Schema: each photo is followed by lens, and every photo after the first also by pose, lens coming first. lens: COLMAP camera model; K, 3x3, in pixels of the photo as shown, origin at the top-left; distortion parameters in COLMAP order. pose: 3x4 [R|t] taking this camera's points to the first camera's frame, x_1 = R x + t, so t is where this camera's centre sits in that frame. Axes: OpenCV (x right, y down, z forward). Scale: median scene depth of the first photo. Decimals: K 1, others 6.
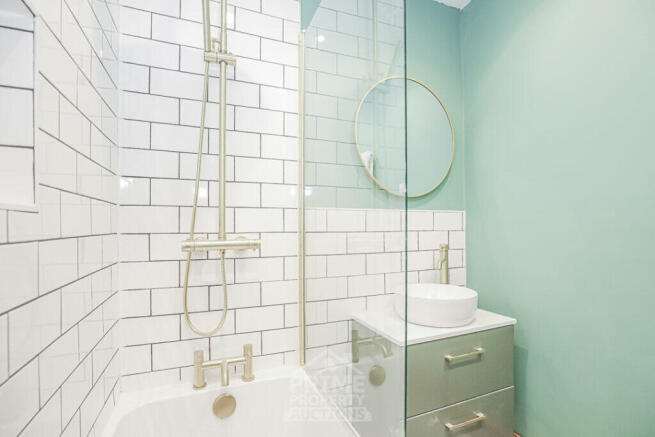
lens RADIAL K [[322.1, 0, 317.2], [0, 322.1, 222.3], [0, 0, 1]] dist [-0.026985, 0.000435]
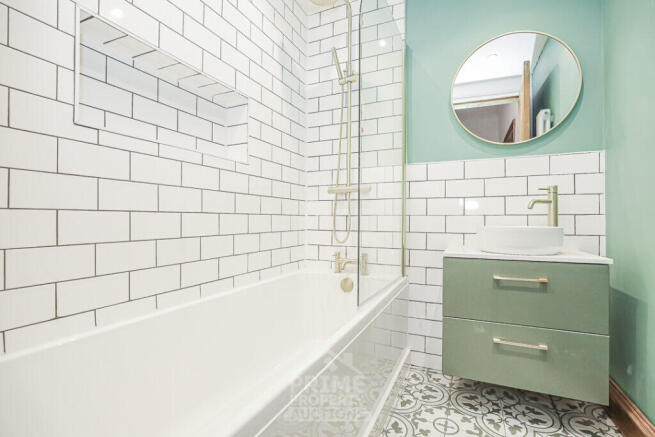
lens RADIAL K [[322.1, 0, 317.2], [0, 322.1, 222.3], [0, 0, 1]] dist [-0.026985, 0.000435]
pose [[0.643905, 0.002867, -0.765100, 0.839879], [-0.012168, 0.999905, -0.006494, 0.239970], [0.765008, 0.013491, 0.643879, -0.201746]]
